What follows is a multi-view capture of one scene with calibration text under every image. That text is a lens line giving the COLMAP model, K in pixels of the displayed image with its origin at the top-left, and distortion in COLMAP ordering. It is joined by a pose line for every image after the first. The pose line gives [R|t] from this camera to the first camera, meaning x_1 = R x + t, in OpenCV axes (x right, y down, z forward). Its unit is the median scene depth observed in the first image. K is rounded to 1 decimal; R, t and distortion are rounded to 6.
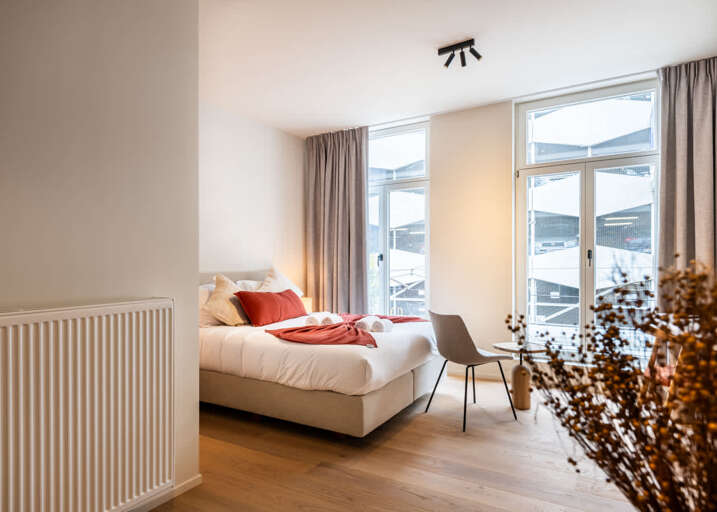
lens RADIAL K [[440.0, 0, 358.5], [0, 440.0, 256.0], [0, 0, 1]] dist [-0.000122, -0.001410]
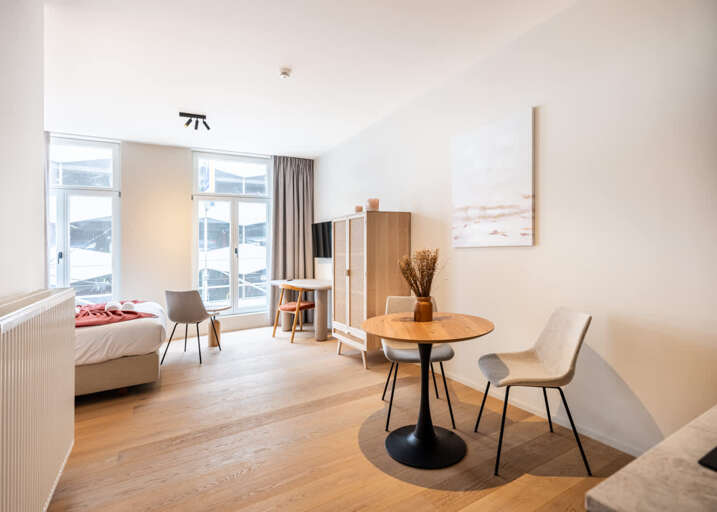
lens RADIAL K [[350.0, 0, 358.5], [0, 350.0, 256.0], [0, 0, 1]] dist [-0.000660, 0.000033]
pose [[0.480253, -0.016840, 0.876969, -0.516379], [0.010141, 0.999855, 0.013647, 0.002955], [-0.877072, 0.002339, 0.480354, -0.082437]]
